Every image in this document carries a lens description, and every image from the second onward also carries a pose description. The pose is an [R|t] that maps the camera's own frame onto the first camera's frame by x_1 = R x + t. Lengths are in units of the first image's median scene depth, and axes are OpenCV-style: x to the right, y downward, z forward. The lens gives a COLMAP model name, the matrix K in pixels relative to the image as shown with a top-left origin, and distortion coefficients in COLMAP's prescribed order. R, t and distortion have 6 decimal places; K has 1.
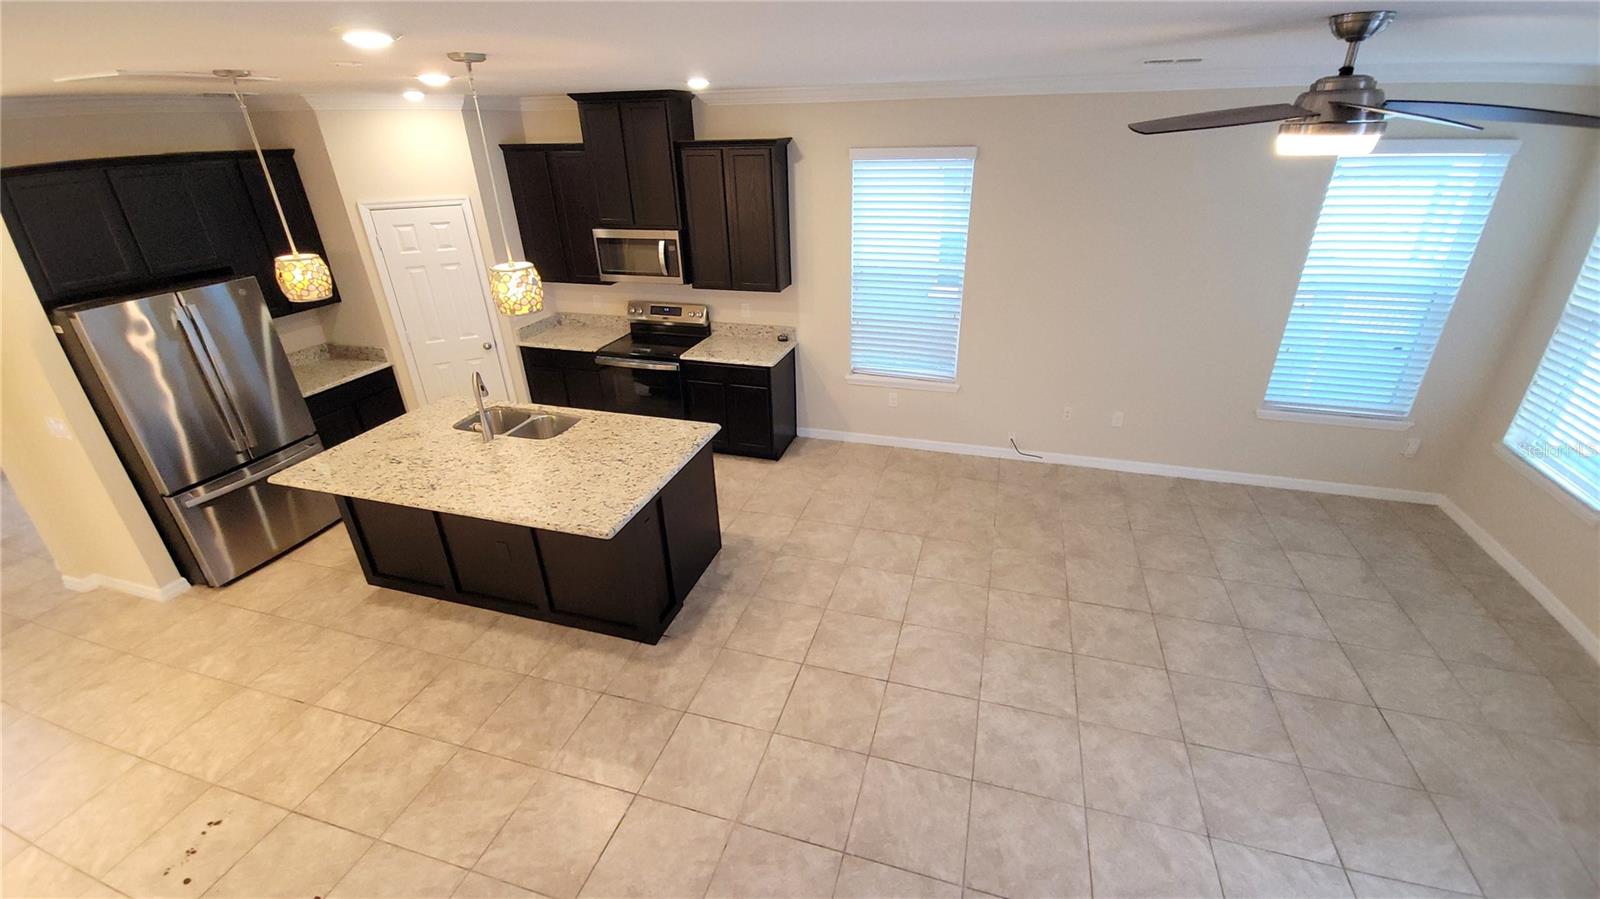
lens RADIAL K [[652.3, 0, 811.3], [0, 652.3, 443.8], [0, 0, 1]] dist [0.023584, -0.015813]
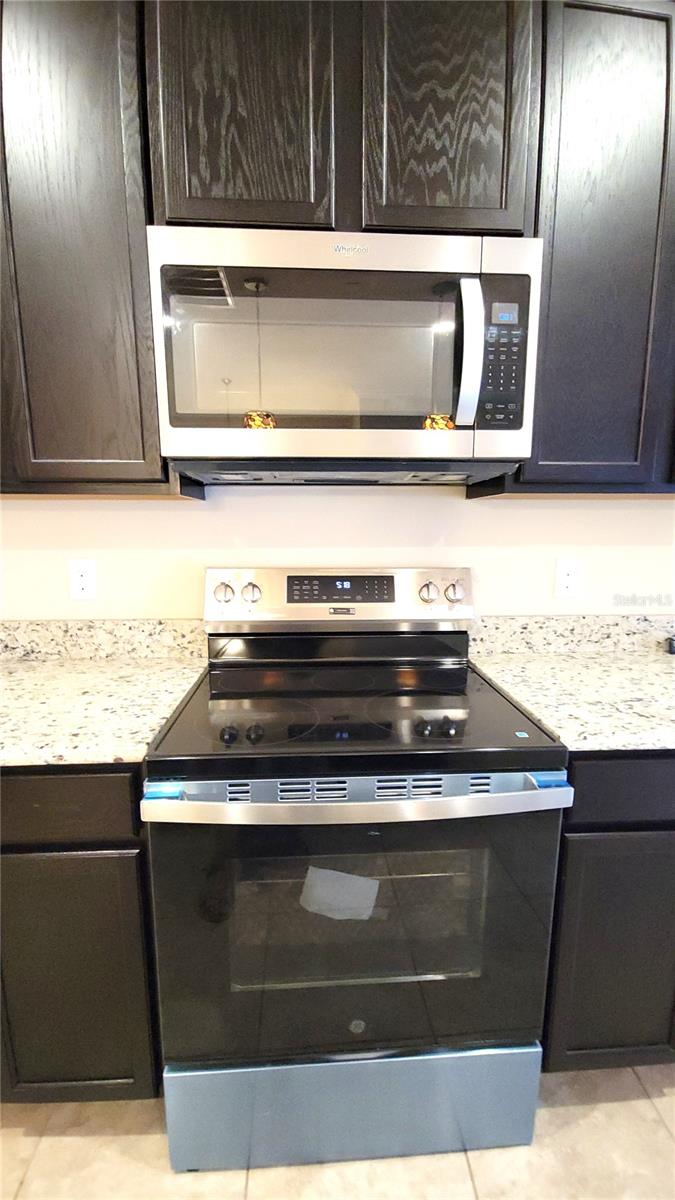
lens RADIAL K [[485.5, 0, 340.2], [0, 485.5, 607.6], [0, 0, 1]] dist [0.021047, -0.015774]
pose [[0.937392, -0.036570, 0.346352, -0.492084], [0.133803, 0.955967, -0.261197, -0.211408], [-0.321549, 0.291187, 0.901008, 1.262467]]
